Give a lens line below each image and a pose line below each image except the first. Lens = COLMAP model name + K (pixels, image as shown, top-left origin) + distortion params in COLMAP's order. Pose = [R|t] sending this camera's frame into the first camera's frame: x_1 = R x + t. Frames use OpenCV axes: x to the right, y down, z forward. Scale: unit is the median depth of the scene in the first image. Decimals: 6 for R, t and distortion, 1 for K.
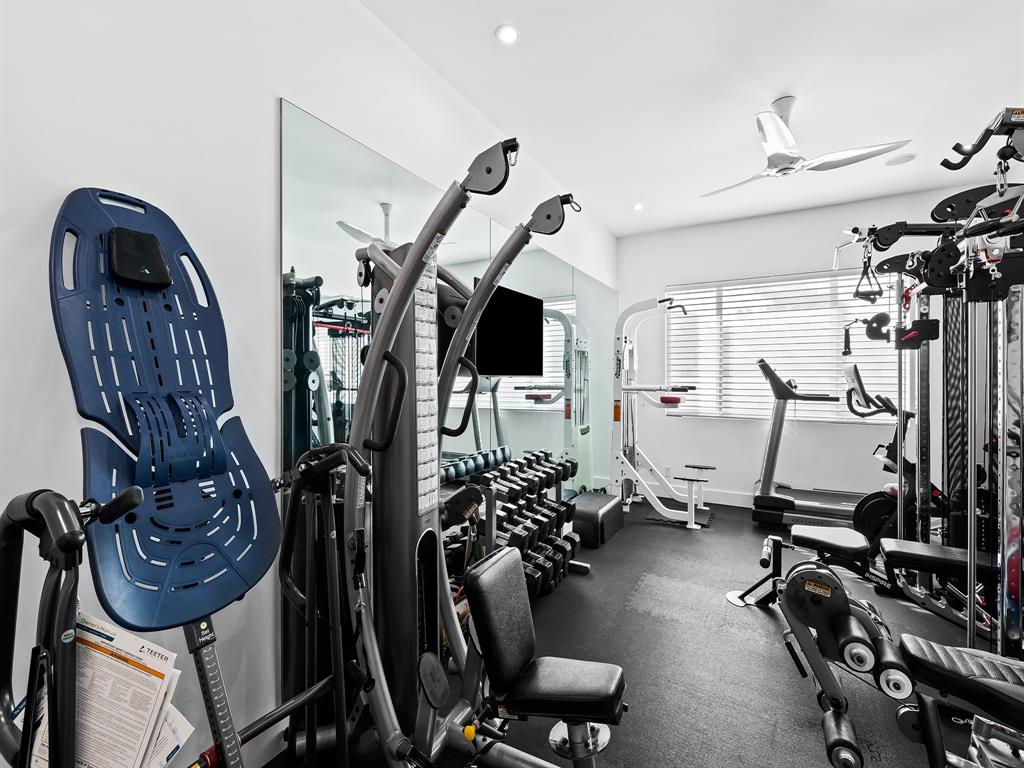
lens RADIAL K [[454.4, 0, 510.0], [0, 454.4, 378.2], [0, 0, 1]] dist [0.001130, -0.000587]
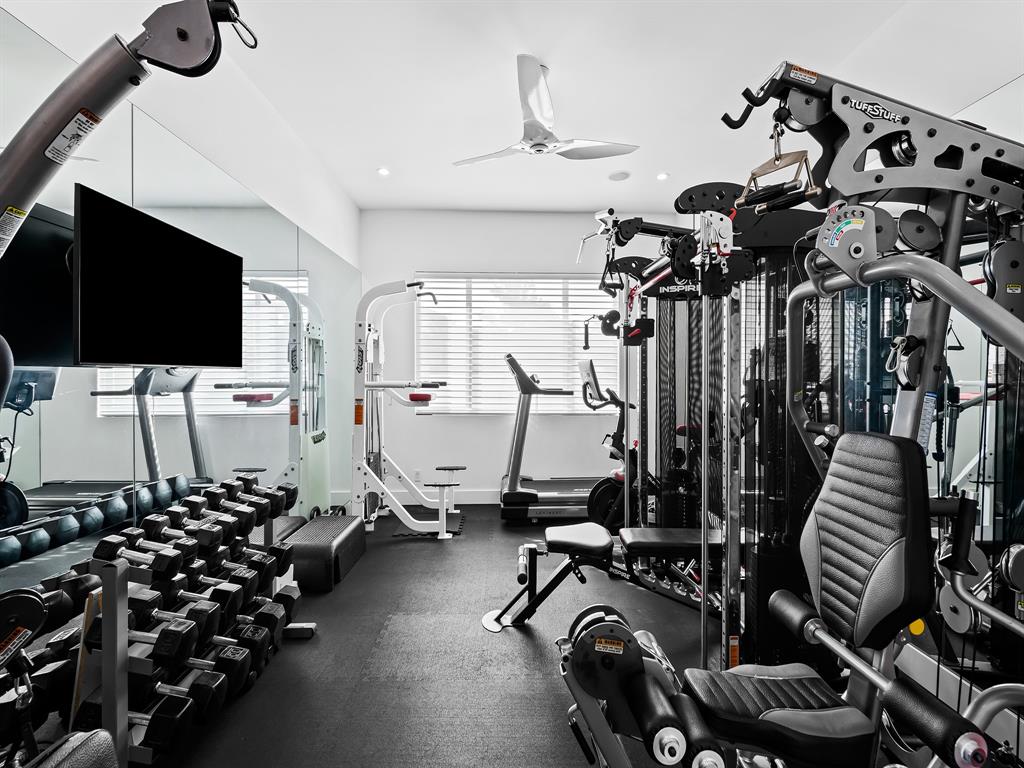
lens RADIAL K [[454.4, 0, 510.0], [0, 454.4, 378.2], [0, 0, 1]] dist [0.001130, -0.000587]
pose [[0.860468, -0.002776, 0.509497, 0.067106], [-0.000359, 0.999982, 0.006055, 0.006477], [-0.509504, -0.005393, 0.860451, 0.191614]]
